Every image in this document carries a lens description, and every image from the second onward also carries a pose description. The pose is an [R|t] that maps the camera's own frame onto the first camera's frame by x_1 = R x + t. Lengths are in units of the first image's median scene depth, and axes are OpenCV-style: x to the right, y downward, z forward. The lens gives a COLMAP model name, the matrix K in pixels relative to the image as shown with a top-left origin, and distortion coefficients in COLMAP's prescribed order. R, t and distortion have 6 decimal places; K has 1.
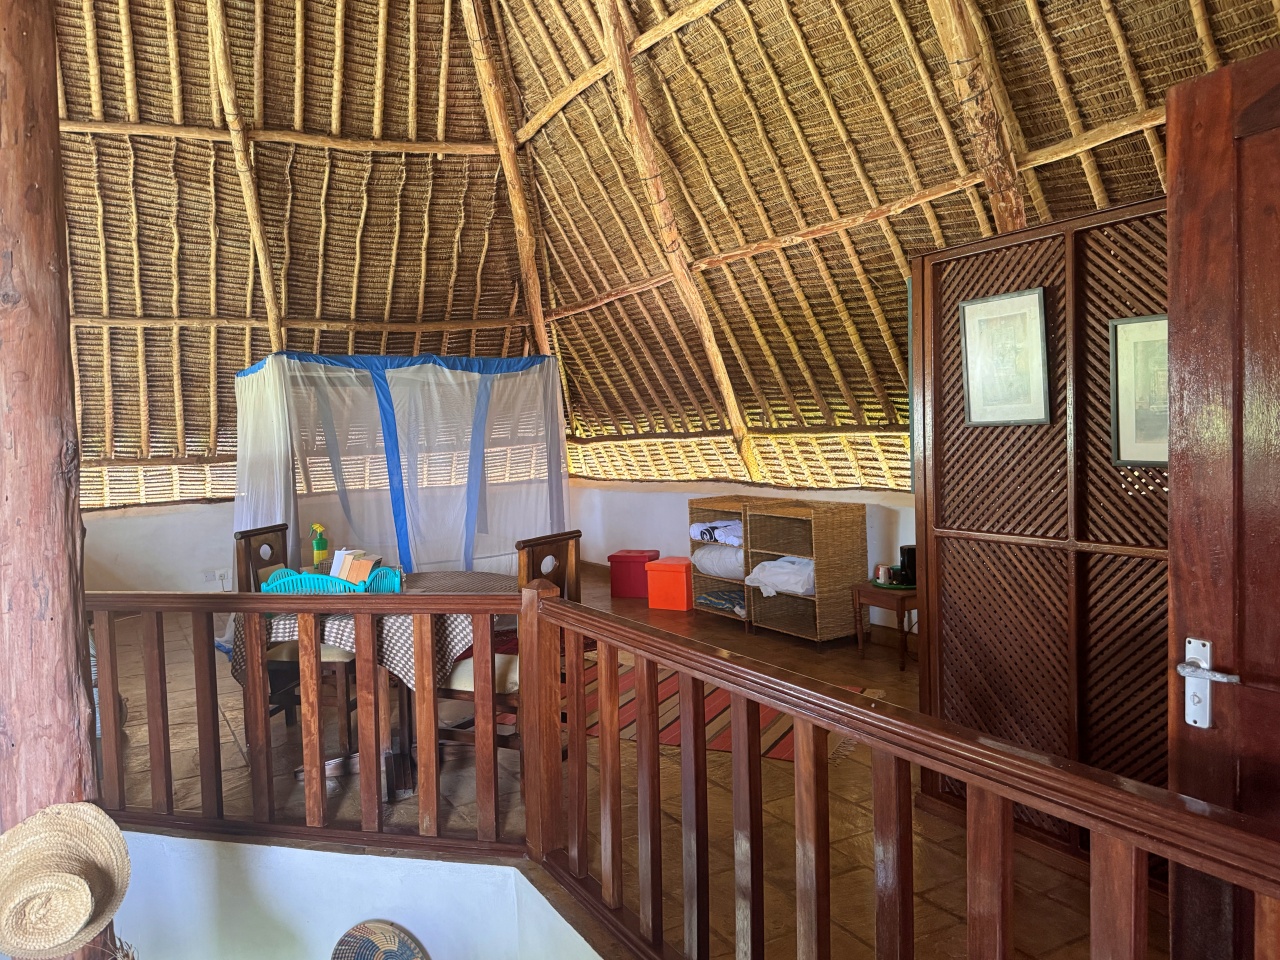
lens RADIAL K [[915.4, 0, 652.0], [0, 915.4, 475.9], [0, 0, 1]] dist [0.004799, -0.025645]
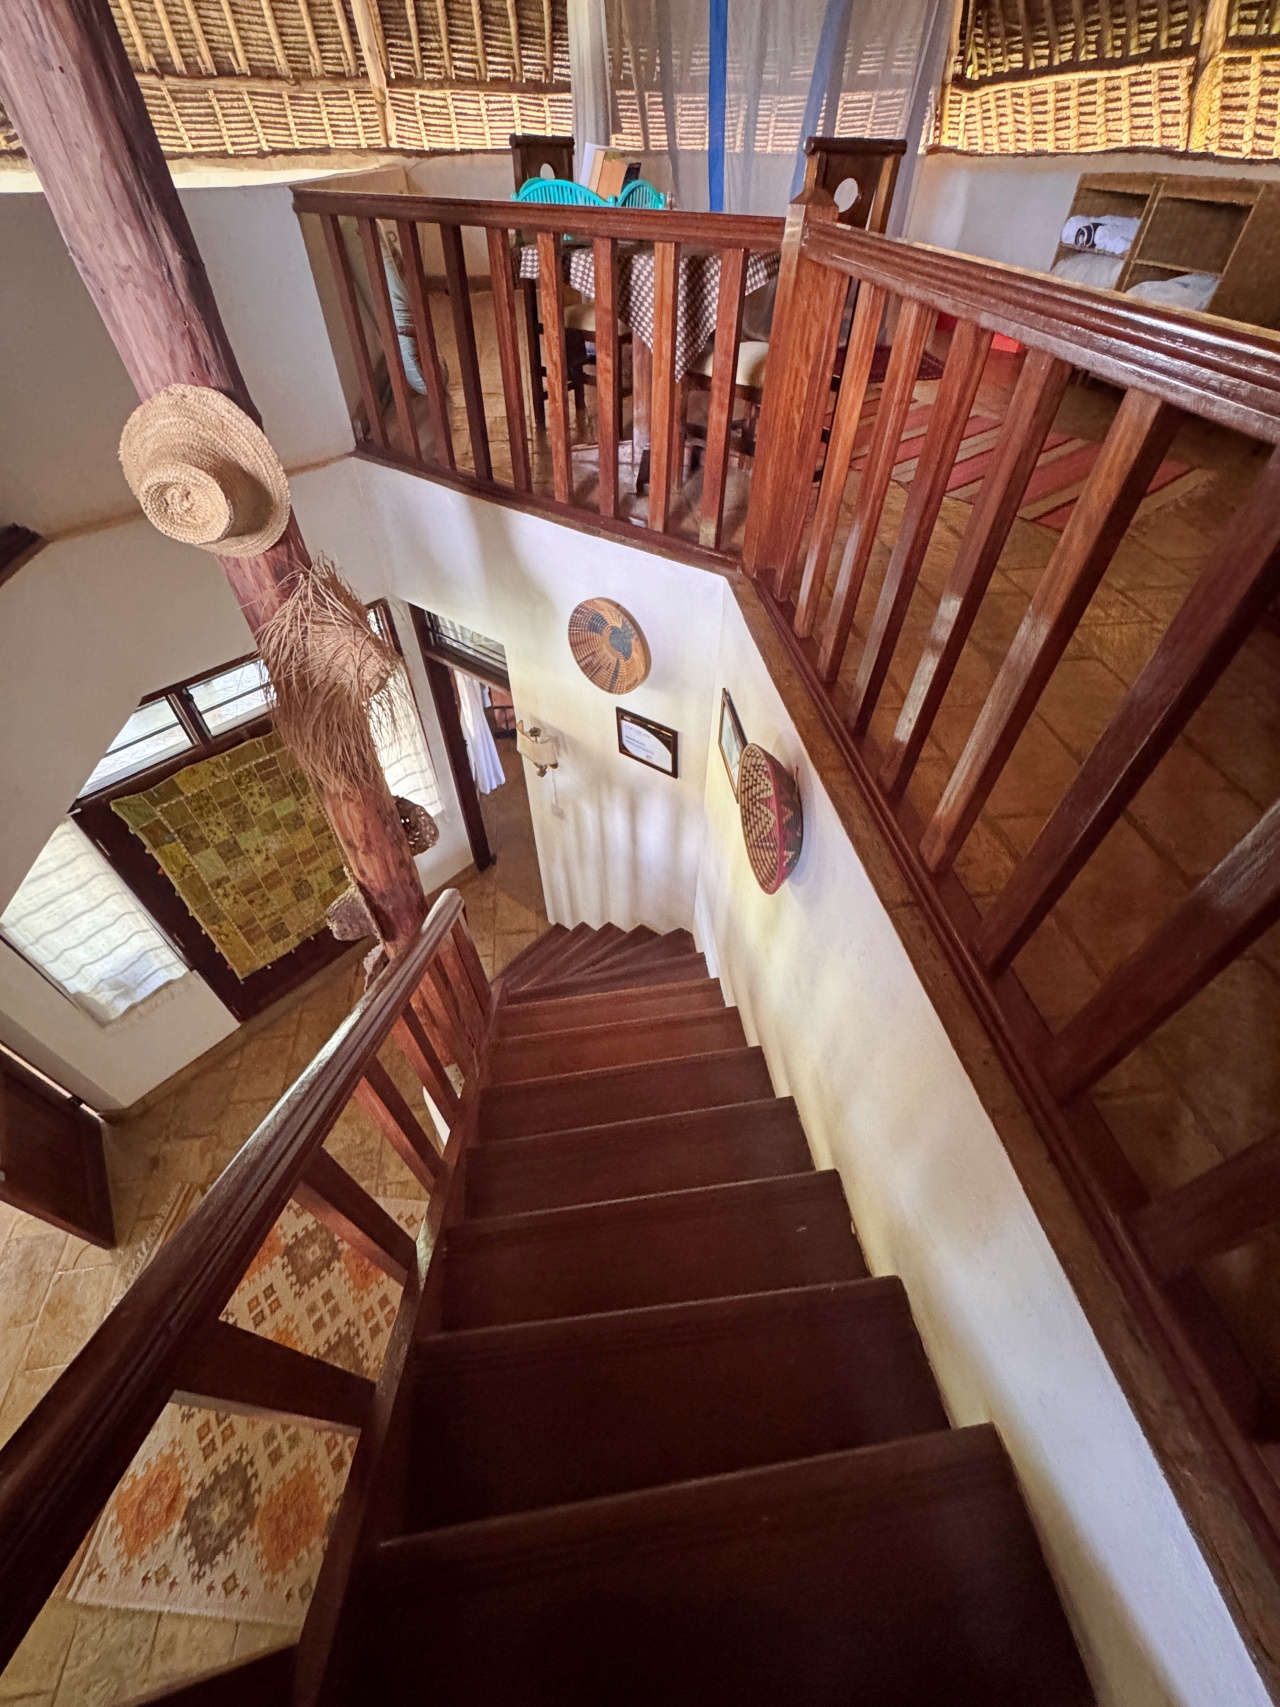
lens RADIAL K [[686.5, 0, 649.0], [0, 686.5, 843.2], [0, 0, 1]] dist [0.002054, 0.000653]
pose [[0.919849, 0.309453, -0.241072, 0.019256], [-0.058749, 0.716300, 0.695315, 0.047924], [0.387847, -0.625423, 0.677068, 0.112818]]
